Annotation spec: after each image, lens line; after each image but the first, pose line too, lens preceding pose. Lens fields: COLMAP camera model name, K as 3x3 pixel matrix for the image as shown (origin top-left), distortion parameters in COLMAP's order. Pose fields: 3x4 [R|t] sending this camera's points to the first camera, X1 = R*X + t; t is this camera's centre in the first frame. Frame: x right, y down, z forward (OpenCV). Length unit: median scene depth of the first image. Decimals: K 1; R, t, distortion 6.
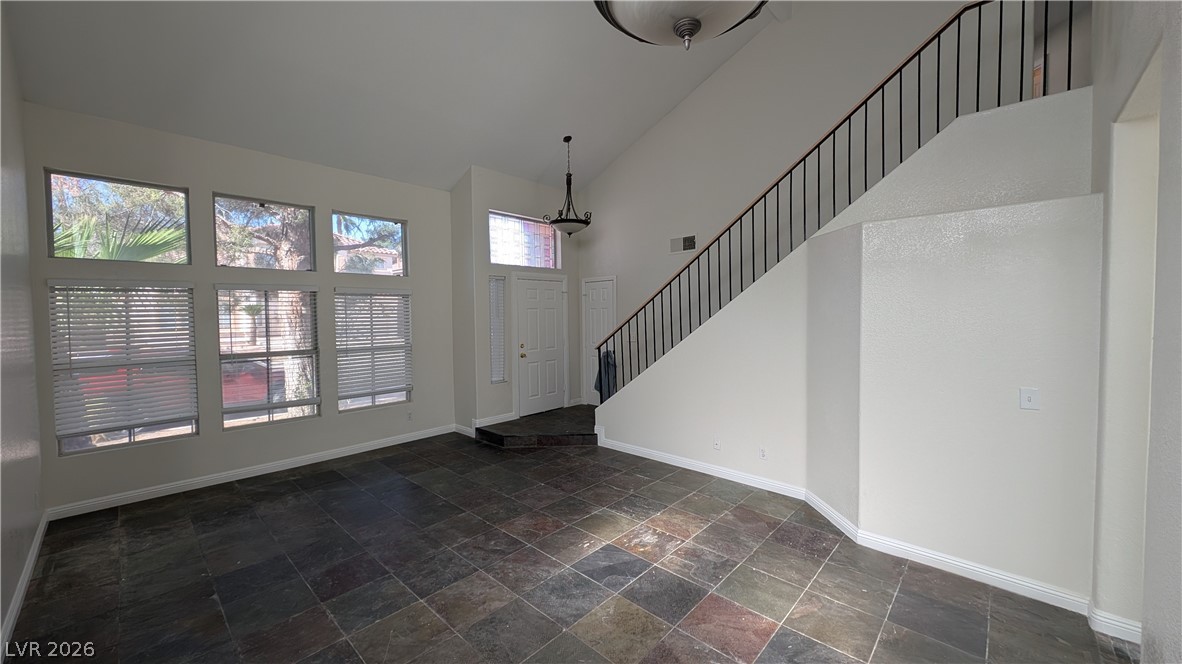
lens RADIAL K [[439.4, 0, 591.0], [0, 439.4, 332.0], [0, 0, 1]] dist [-0.000235, -0.000208]
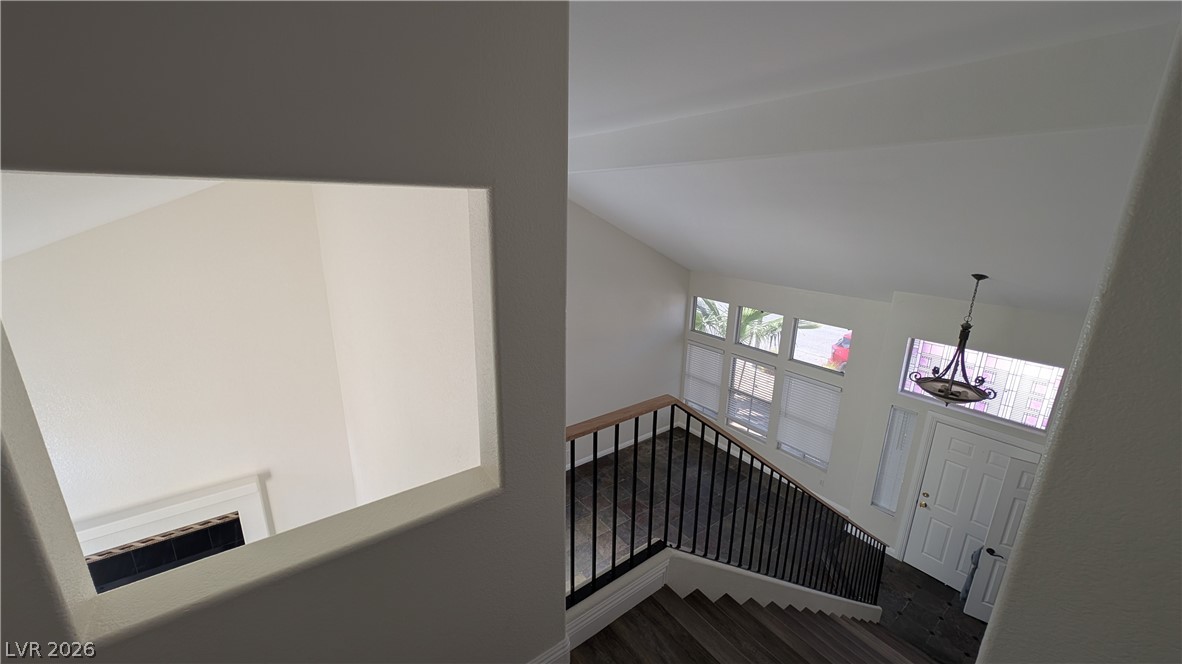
lens RADIAL K [[439.4, 0, 591.0], [0, 439.4, 332.0], [0, 0, 1]] dist [-0.000235, -0.000208]
pose [[-0.175868, 0.275180, -0.945170, 0.944475], [-0.054281, 0.955963, 0.288423, -0.652561], [0.982916, 0.102029, -0.153186, 0.615728]]
